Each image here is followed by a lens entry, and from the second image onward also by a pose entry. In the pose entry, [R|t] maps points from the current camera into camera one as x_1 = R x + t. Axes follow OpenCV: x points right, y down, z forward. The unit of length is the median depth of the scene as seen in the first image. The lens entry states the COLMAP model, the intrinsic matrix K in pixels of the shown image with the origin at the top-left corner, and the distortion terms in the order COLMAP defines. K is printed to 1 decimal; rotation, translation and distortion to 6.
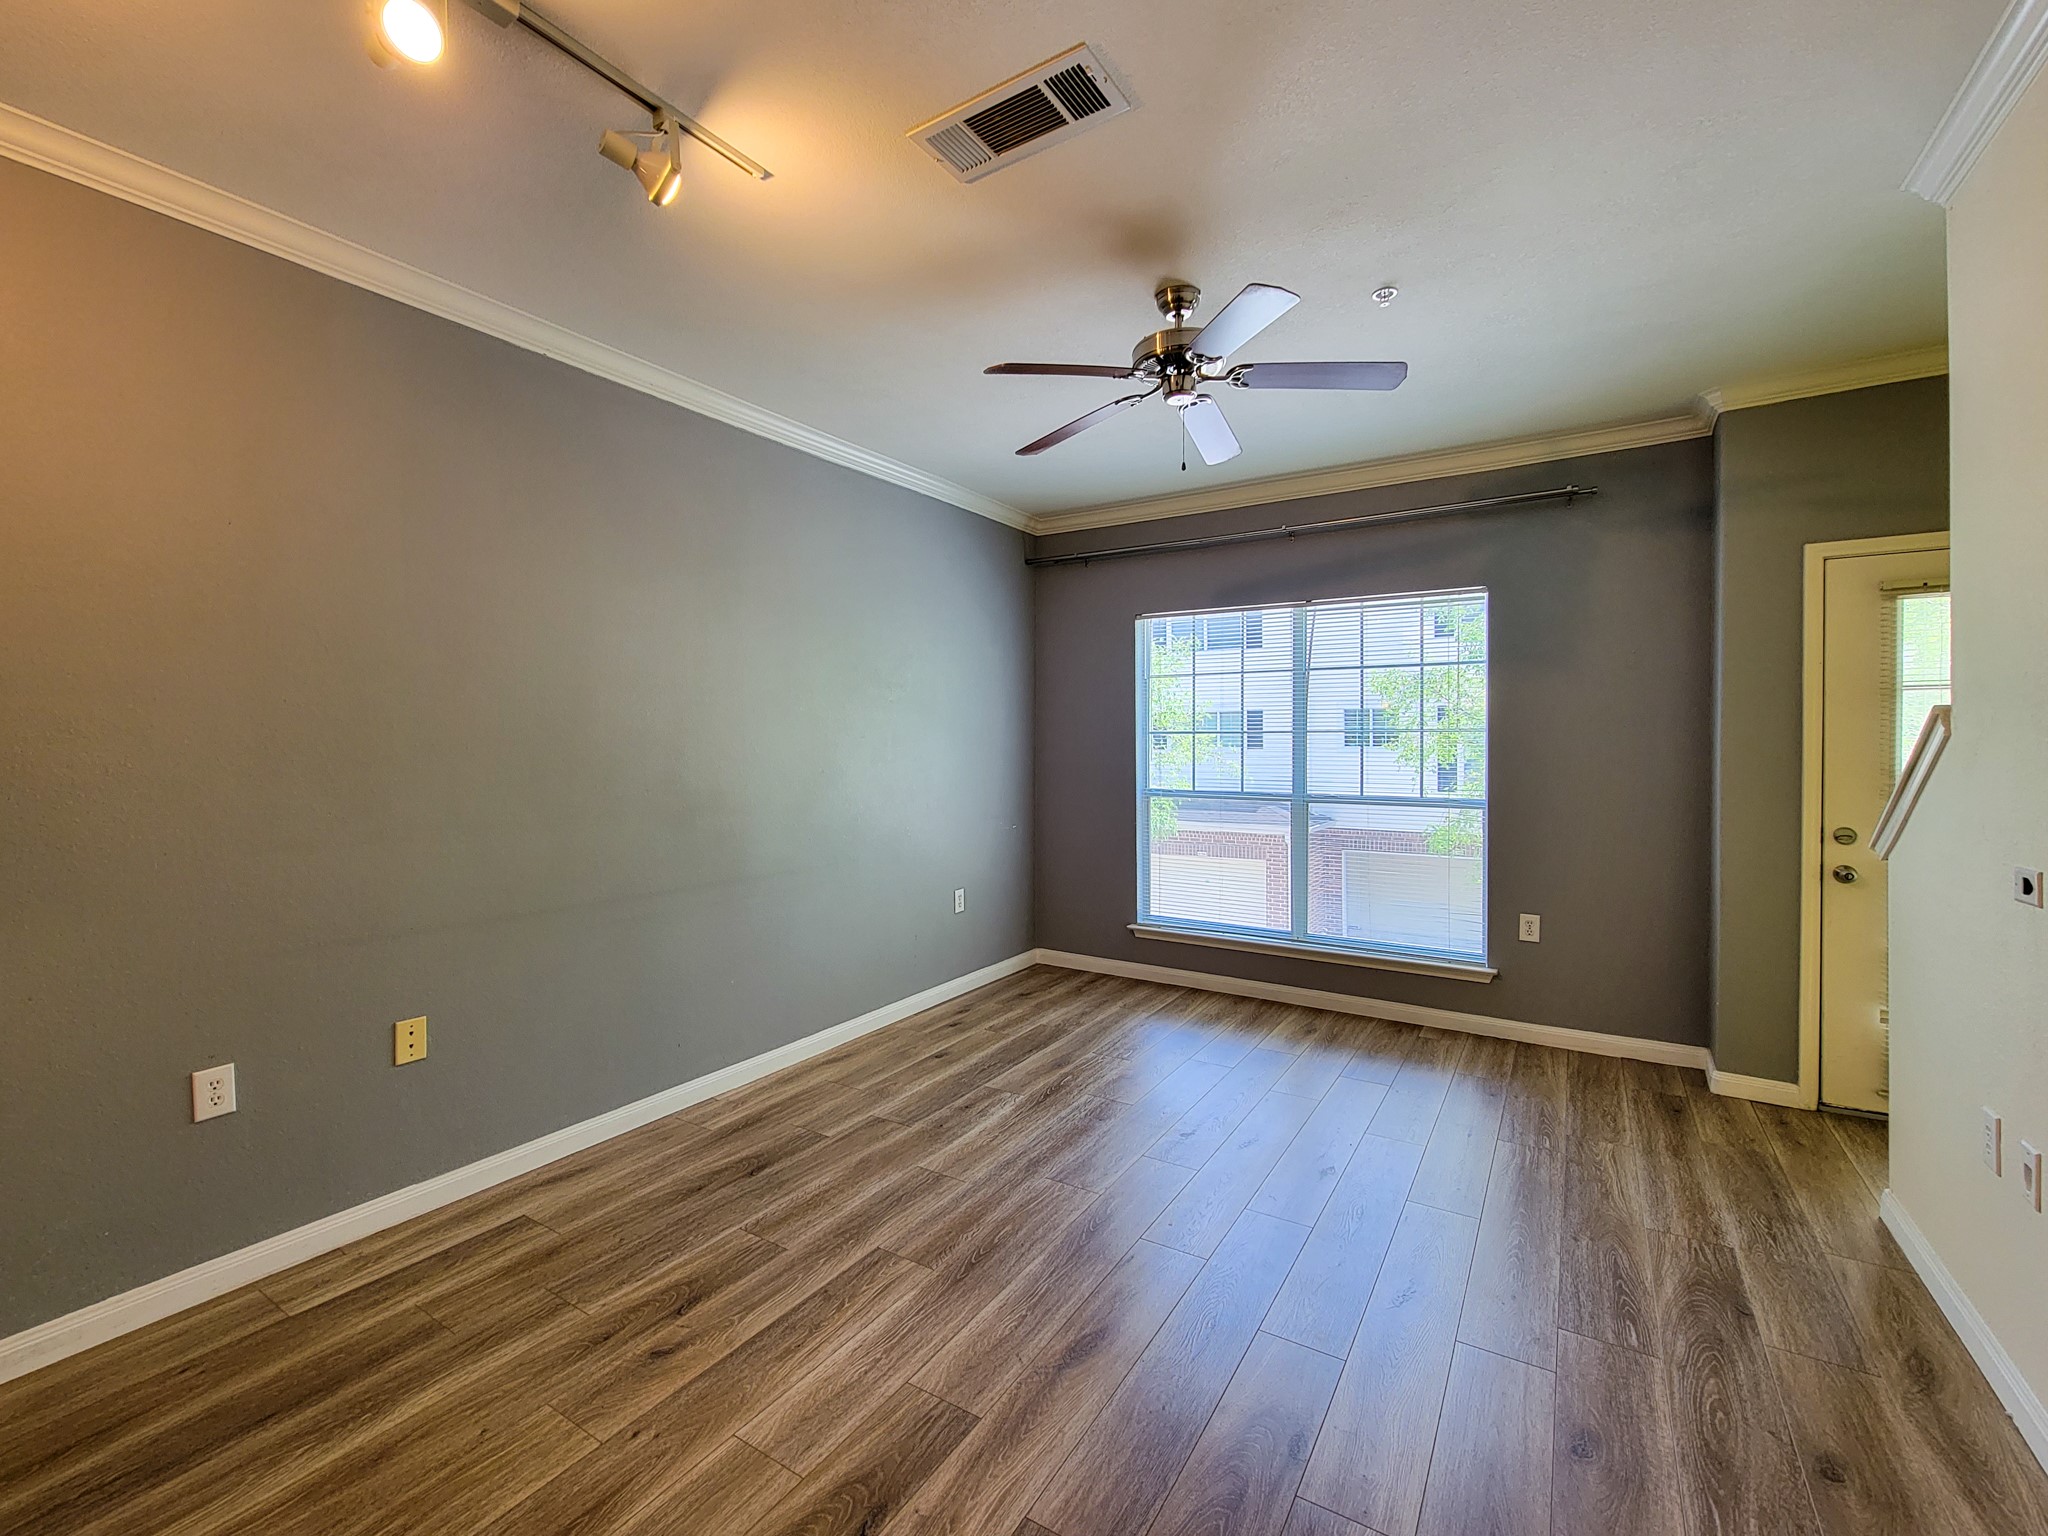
lens RADIAL K [[917.5, 0, 1013.9], [0, 917.5, 736.4], [0, 0, 1]] dist [0.000881, -0.001671]
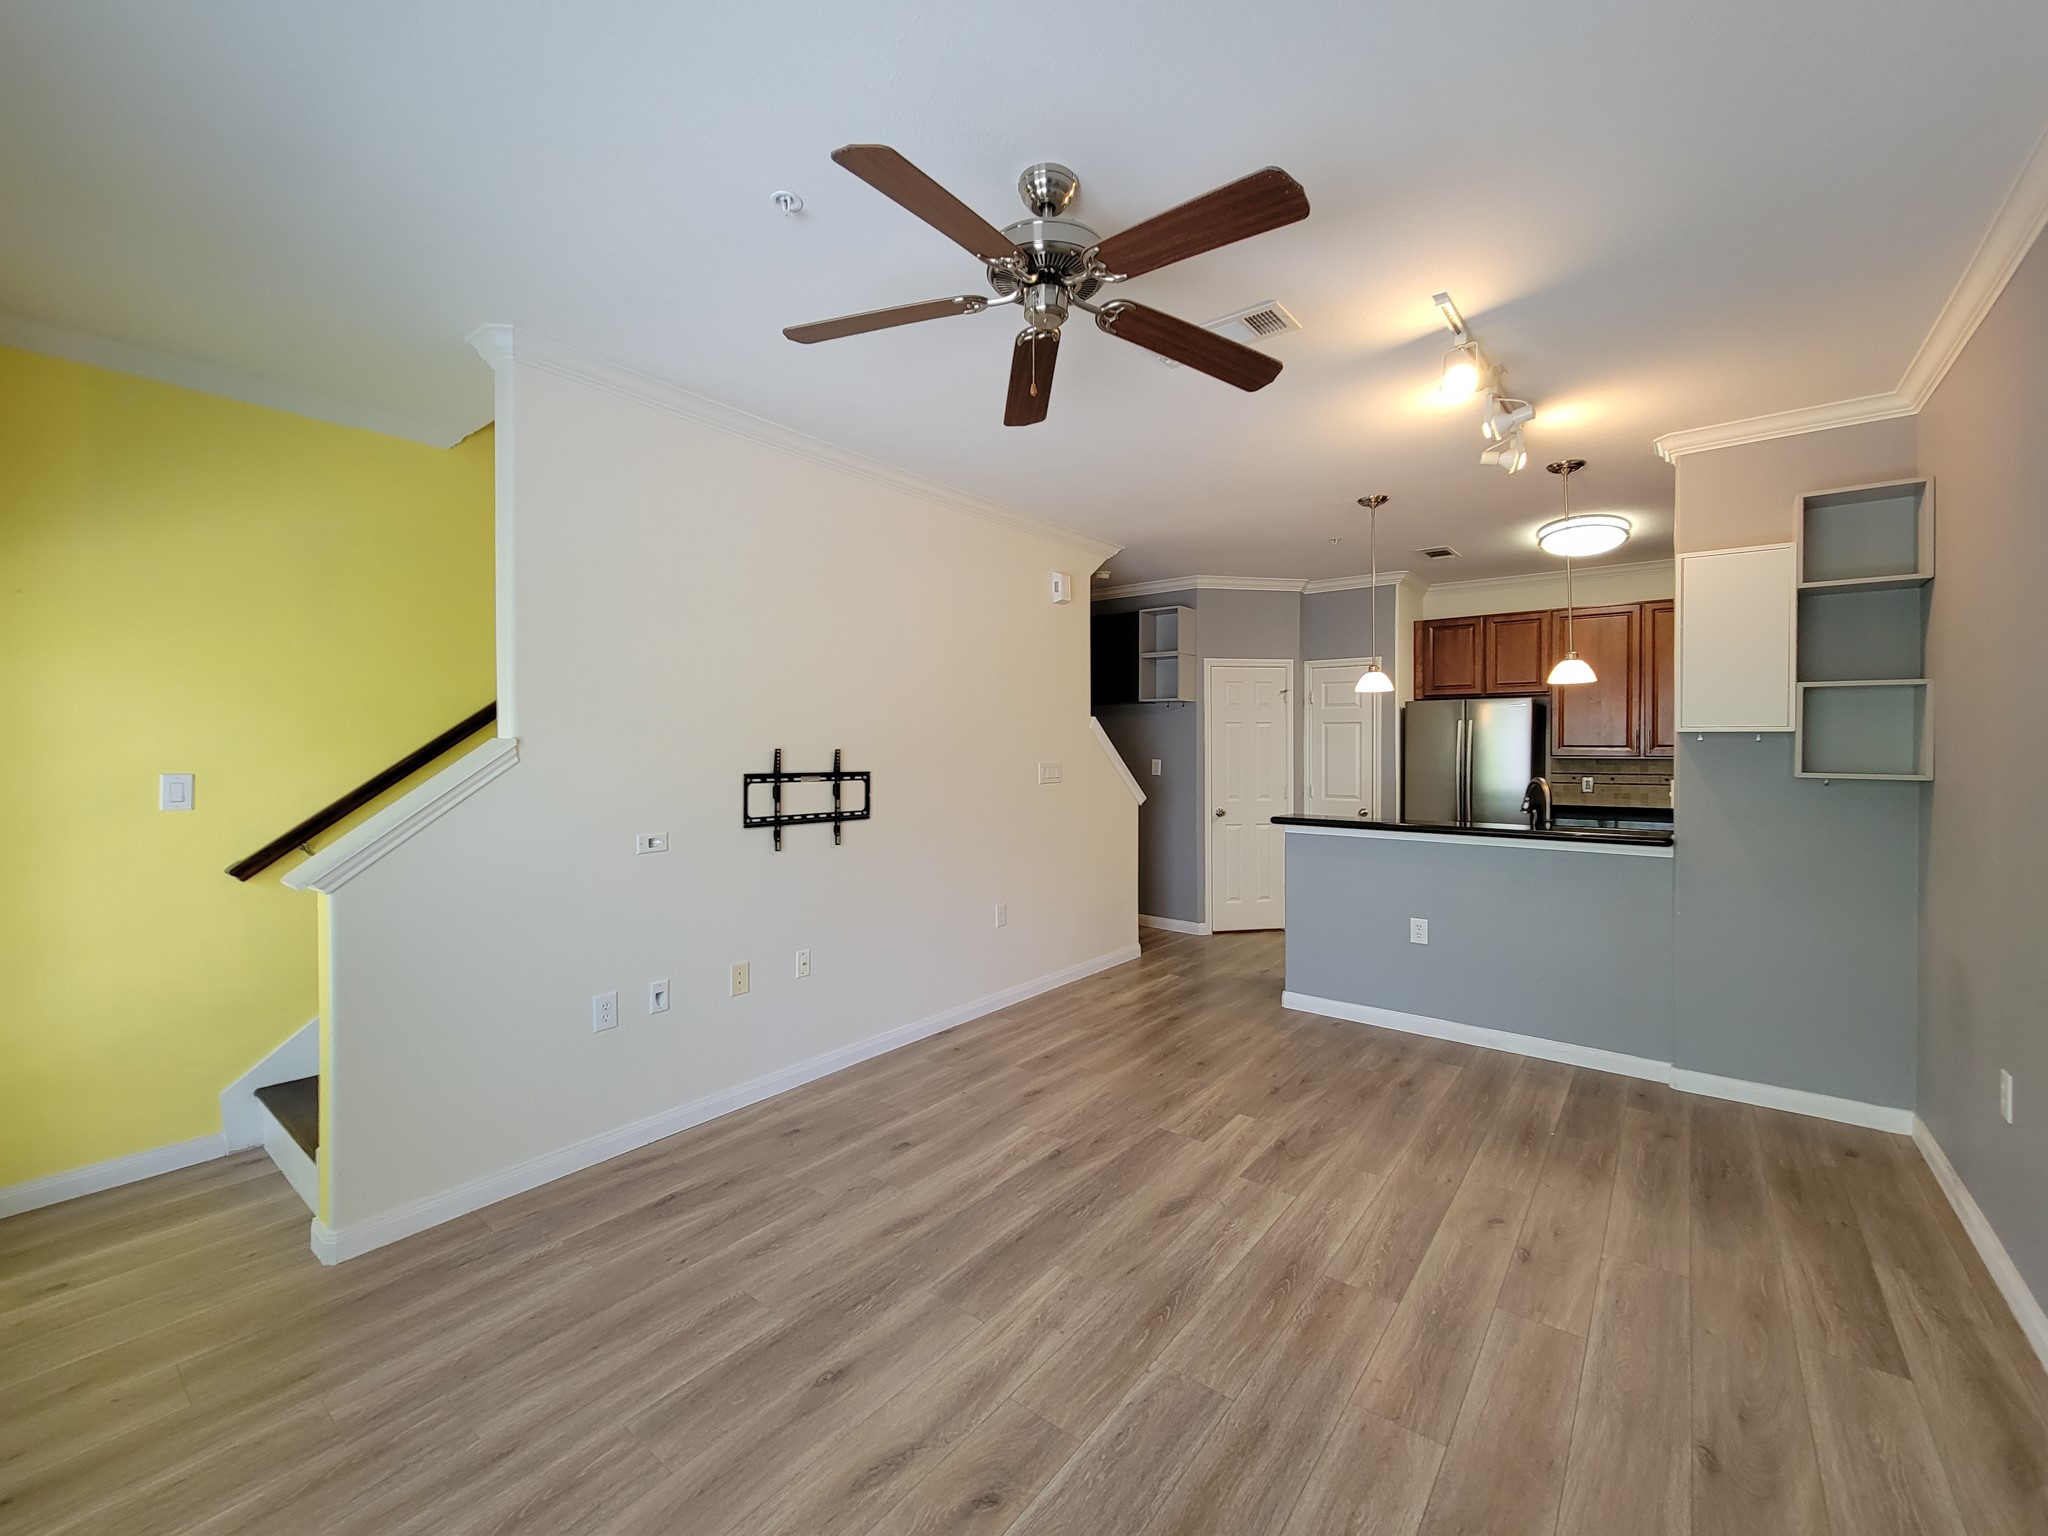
lens RADIAL K [[840.2, 0, 1006.6], [0, 840.2, 742.3], [0, 0, 1]] dist [0.004093, -0.003157]
pose [[-0.993013, 0.004117, 0.117933, 0.107884], [0.002399, 0.999889, -0.014705, -0.006829], [-0.117980, -0.014319, -0.992913, 1.398879]]
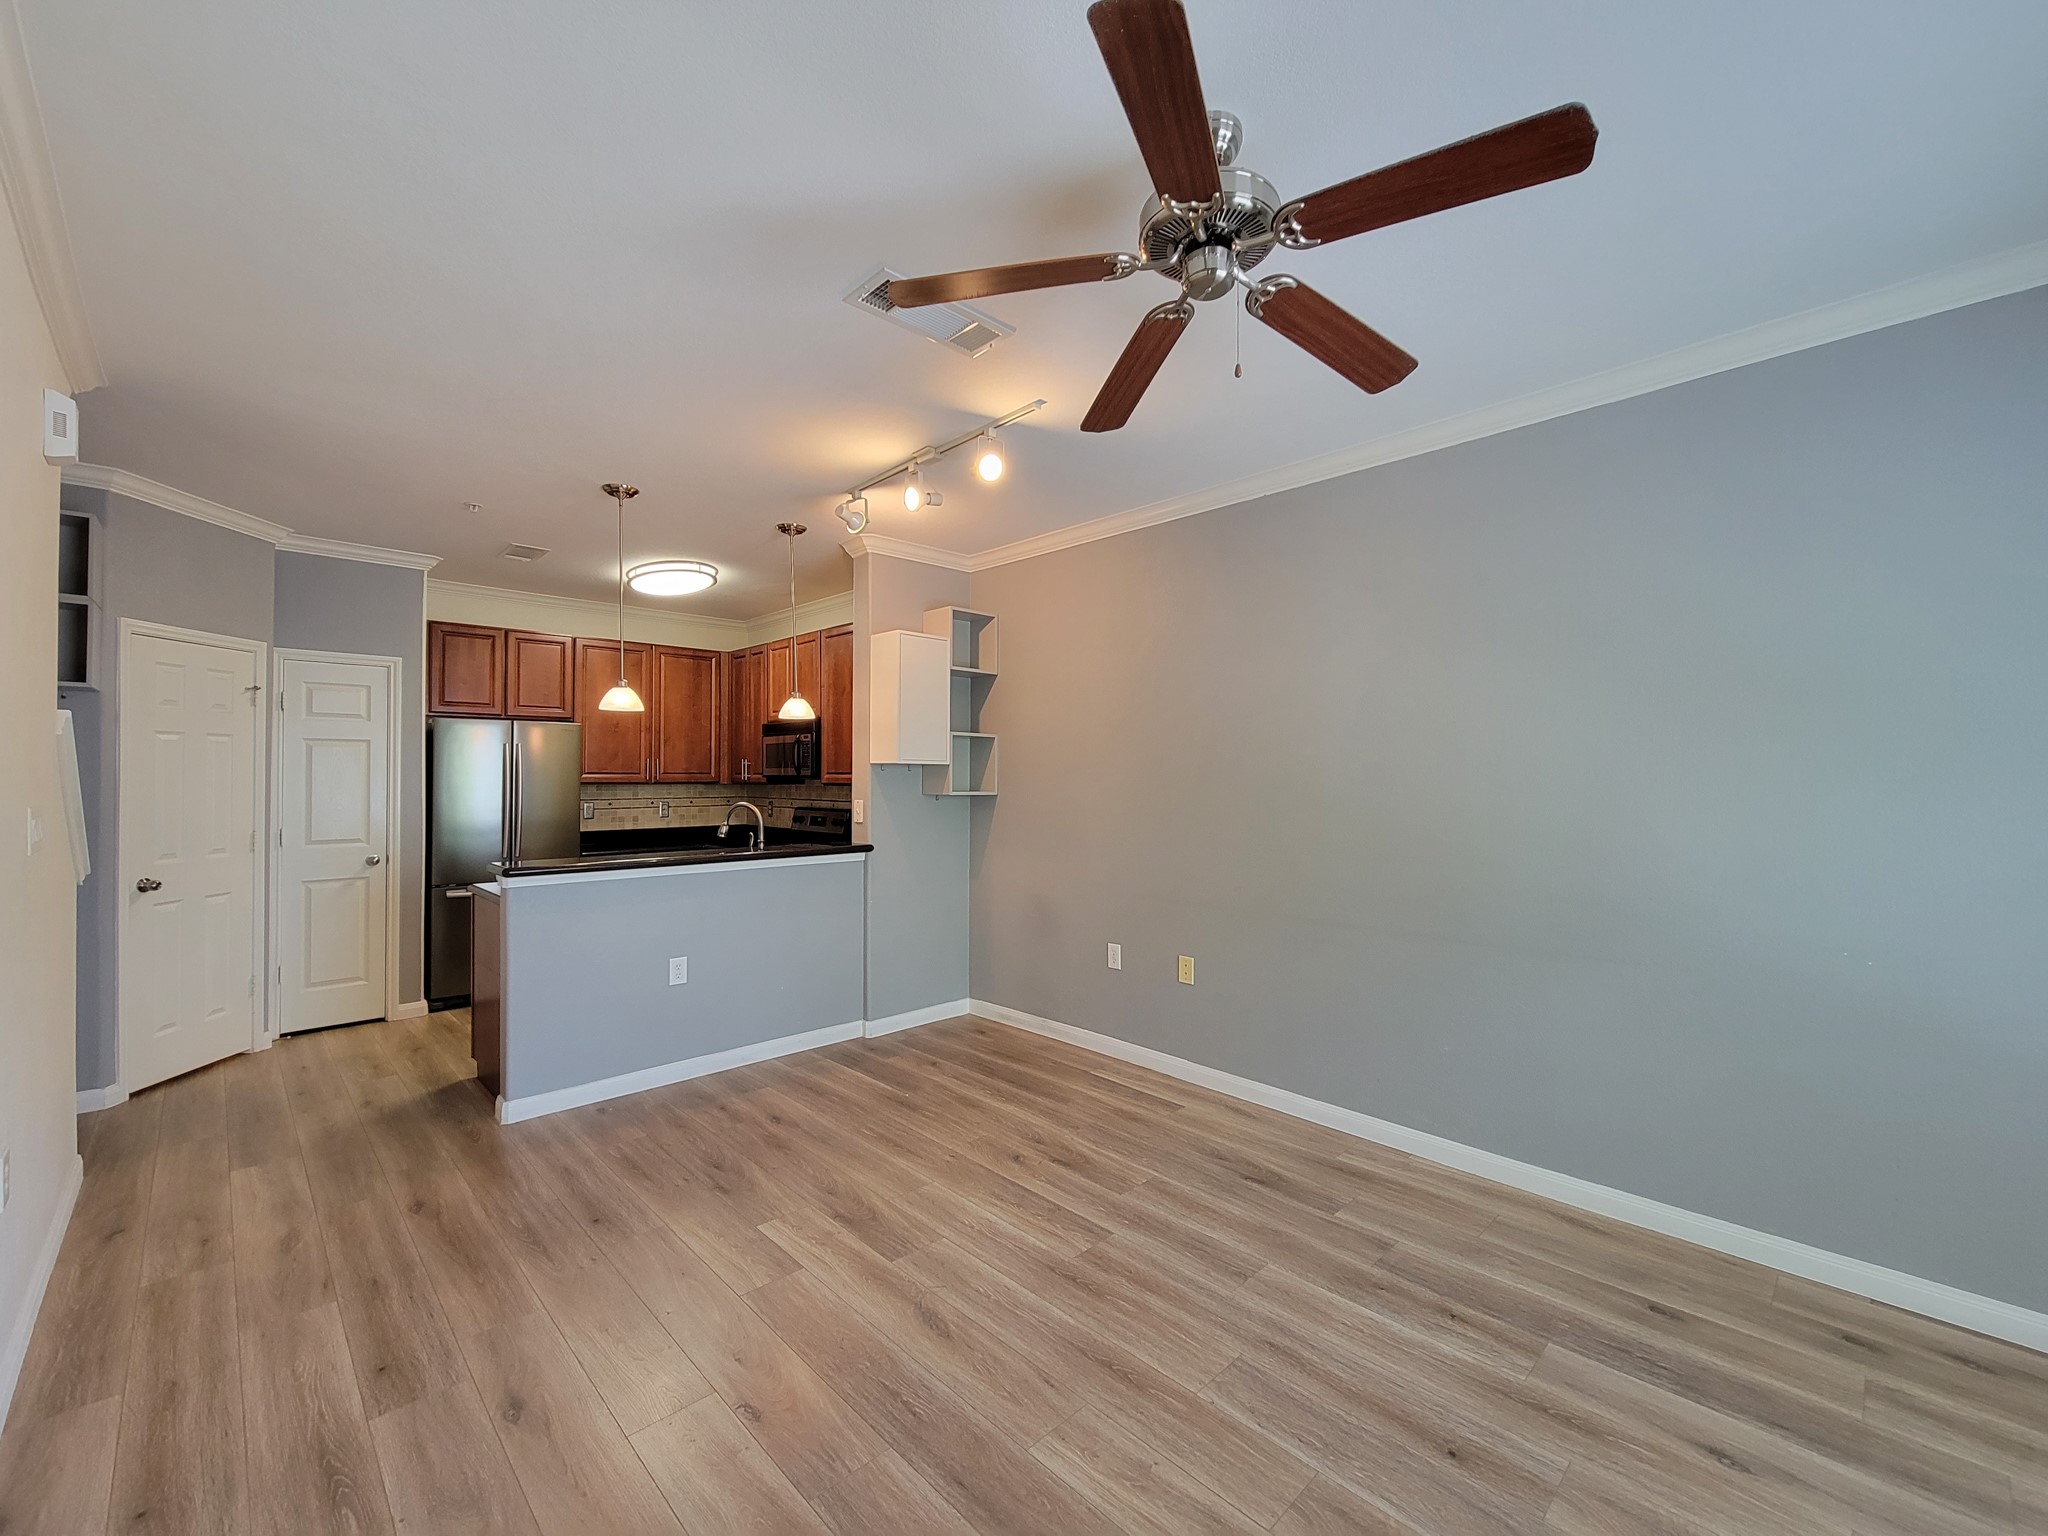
lens RADIAL K [[840.2, 0, 1023.9], [0, 840.2, 770.6], [0, 0, 1]] dist [0.004093, -0.003157]
pose [[-0.247300, 0.001651, -0.968938, 0.659836], [0.007281, 0.999973, -0.000155, -0.019426], [0.968912, -0.007093, -0.247305, 0.843458]]
